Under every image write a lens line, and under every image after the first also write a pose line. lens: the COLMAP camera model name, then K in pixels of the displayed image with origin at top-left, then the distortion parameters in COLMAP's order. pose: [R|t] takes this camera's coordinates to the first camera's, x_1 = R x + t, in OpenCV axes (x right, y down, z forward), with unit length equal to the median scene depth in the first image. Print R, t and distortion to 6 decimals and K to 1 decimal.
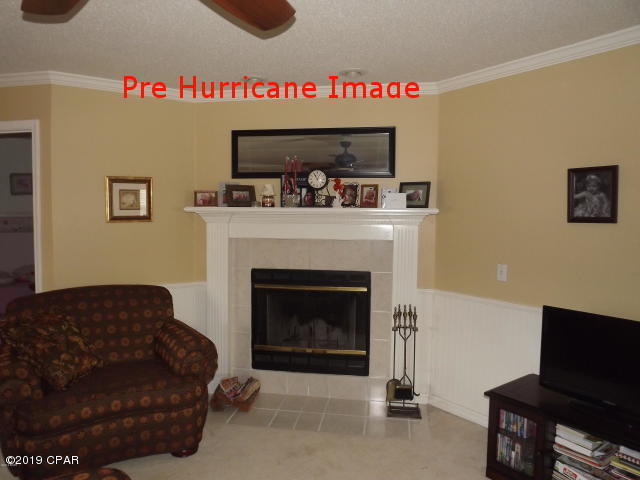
lens RADIAL K [[489.8, 0, 320.0], [0, 489.8, 240.0], [0, 0, 1]] dist [-0.012525, -0.002358]
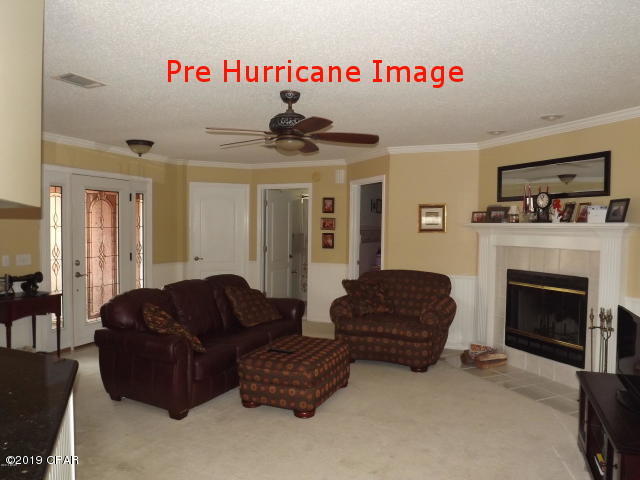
lens RADIAL K [[474.3, 0, 320.0], [0, 474.3, 240.0], [0, 0, 1]] dist [-0.007014, -0.000961]
pose [[0.559242, 0.023867, -0.828661, 0.677775], [-0.056478, 0.998360, -0.009361, 0.021745], [0.827078, 0.052037, 0.559673, -0.152922]]
